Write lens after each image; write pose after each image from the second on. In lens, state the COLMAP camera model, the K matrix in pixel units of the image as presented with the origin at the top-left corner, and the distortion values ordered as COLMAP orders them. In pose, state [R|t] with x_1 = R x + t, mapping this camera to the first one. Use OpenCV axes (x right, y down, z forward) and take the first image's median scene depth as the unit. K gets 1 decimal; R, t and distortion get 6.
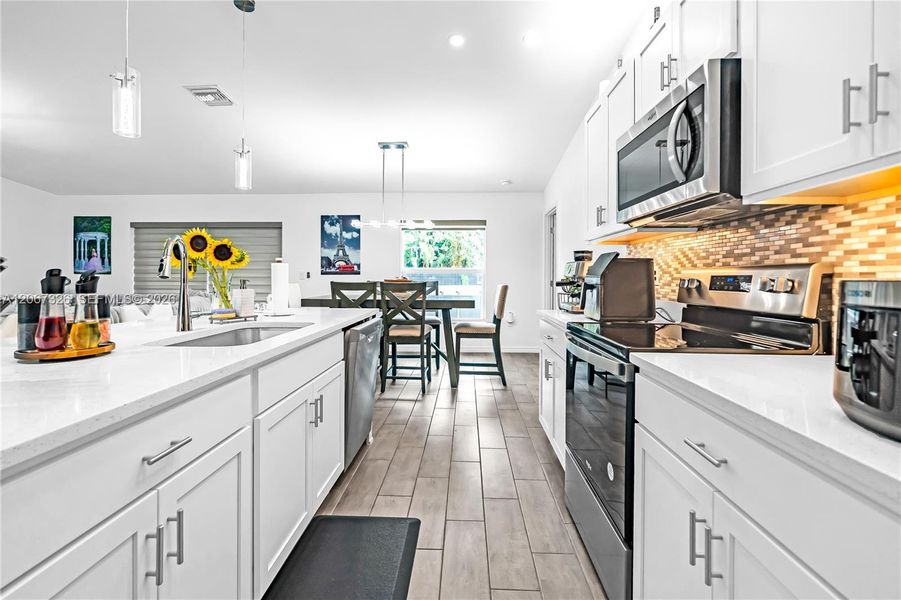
lens RADIAL K [[405.9, 0, 448.5], [0, 405.9, 276.1], [0, 0, 1]] dist [0.002468, 0.000294]
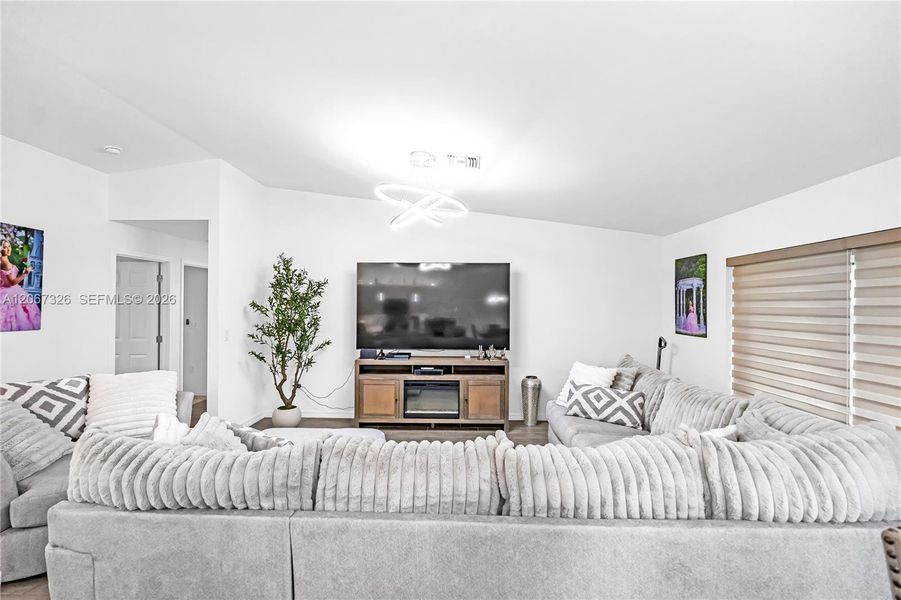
lens RADIAL K [[405.9, 0, 450.2], [0, 405.9, 301.3], [0, 0, 1]] dist [0.002468, 0.000294]
pose [[0.003795, -0.013524, -0.999901, -0.145497], [-0.005083, 0.999895, -0.013543, -0.054578], [0.999980, 0.005134, 0.003726, 0.565760]]
